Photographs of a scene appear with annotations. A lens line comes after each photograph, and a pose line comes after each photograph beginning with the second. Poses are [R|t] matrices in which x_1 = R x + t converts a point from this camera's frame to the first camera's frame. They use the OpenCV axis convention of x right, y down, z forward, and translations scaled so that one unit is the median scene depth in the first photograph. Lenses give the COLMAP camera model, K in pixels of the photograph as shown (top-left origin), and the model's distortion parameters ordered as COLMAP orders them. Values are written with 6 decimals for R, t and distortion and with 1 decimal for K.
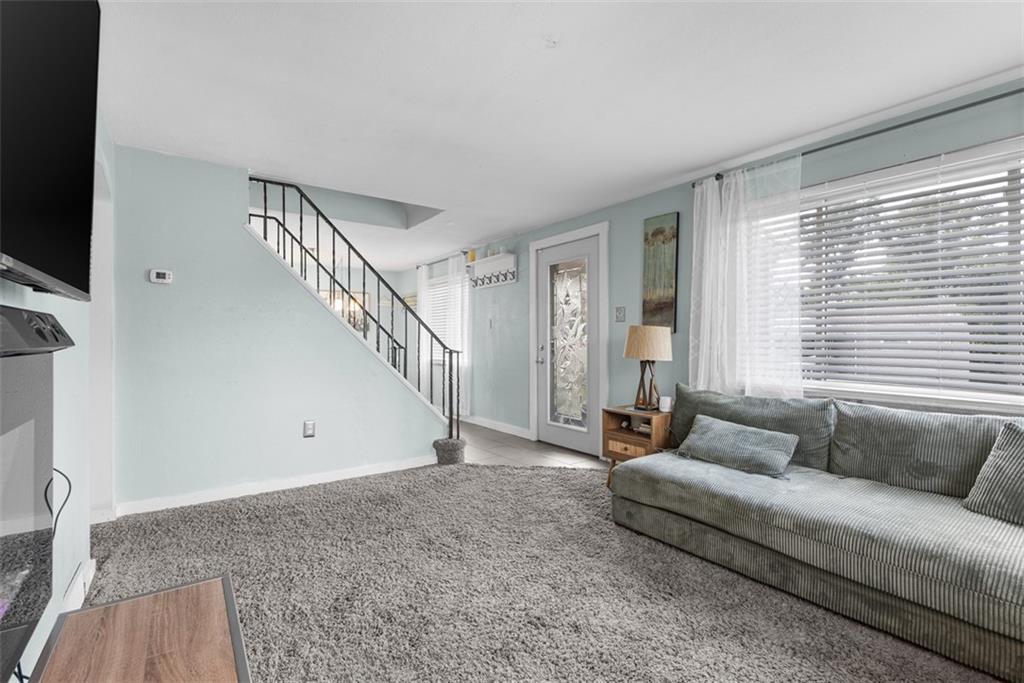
lens RADIAL K [[461.5, 0, 512.0], [0, 461.5, 341.5], [0, 0, 1]] dist [-0.002330, -0.000147]
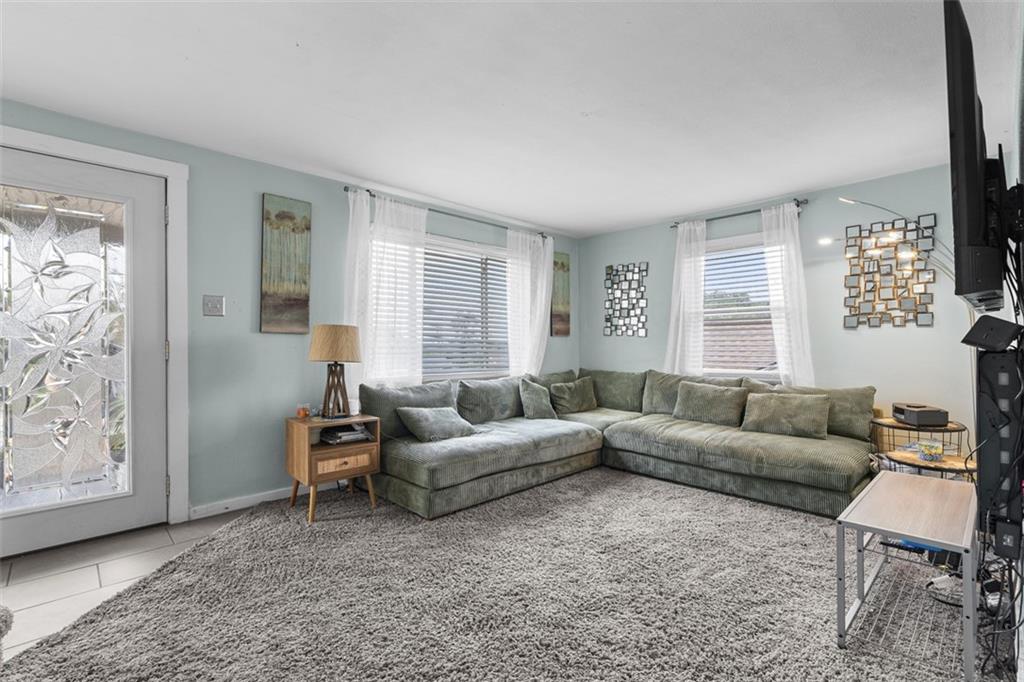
lens RADIAL K [[461.5, 0, 512.0], [0, 461.5, 341.0], [0, 0, 1]] dist [-0.002330, -0.000147]
pose [[-0.134735, 0.019838, 0.990683, -0.607850], [0.019646, 0.999657, -0.017346, 0.019773], [-0.990687, 0.017126, -0.135078, 0.724504]]
